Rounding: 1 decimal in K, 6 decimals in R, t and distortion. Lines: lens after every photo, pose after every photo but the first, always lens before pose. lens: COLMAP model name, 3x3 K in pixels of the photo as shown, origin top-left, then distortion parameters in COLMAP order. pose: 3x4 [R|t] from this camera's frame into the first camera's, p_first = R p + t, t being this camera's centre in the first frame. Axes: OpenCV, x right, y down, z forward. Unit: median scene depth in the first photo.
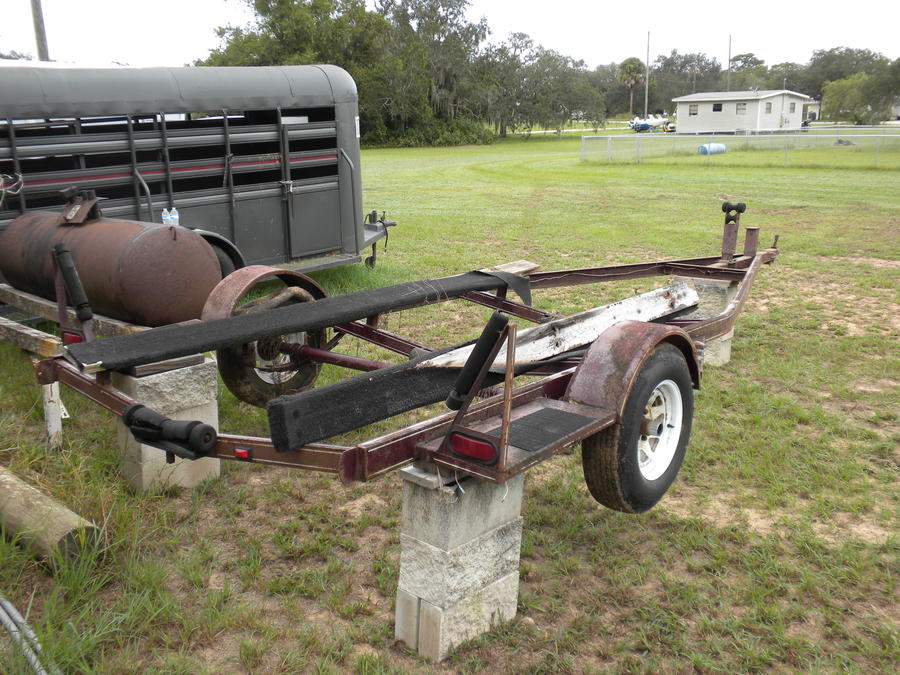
lens RADIAL K [[927.8, 0, 450.0], [0, 927.8, 337.5], [0, 0, 1]] dist [0.001707, -0.024378]
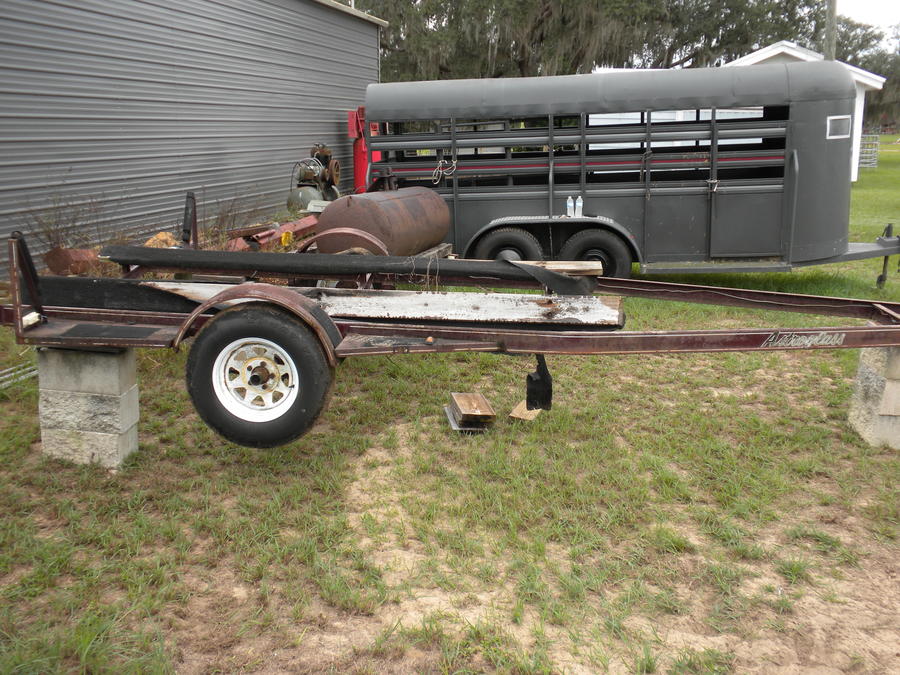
lens RADIAL K [[927.8, 0, 450.0], [0, 927.8, 337.5], [0, 0, 1]] dist [0.001707, -0.024378]
pose [[0.526979, 0.190600, -0.828230, 0.563520], [-0.192793, 0.975932, 0.101922, -0.051746], [0.827722, 0.105966, 0.551042, 0.236436]]
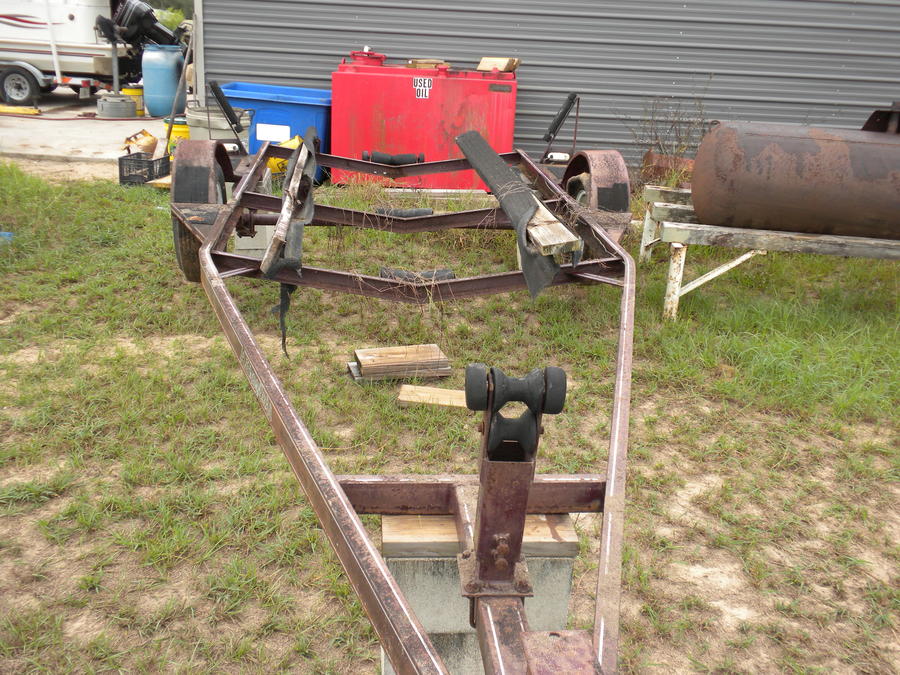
lens RADIAL K [[927.8, 0, 450.0], [0, 927.8, 337.5], [0, 0, 1]] dist [0.001707, -0.024378]
pose [[-0.744972, 0.184345, -0.641119, 0.370372], [-0.196954, 0.857439, 0.475403, -0.210316], [0.637359, 0.480432, -0.602460, 0.932608]]
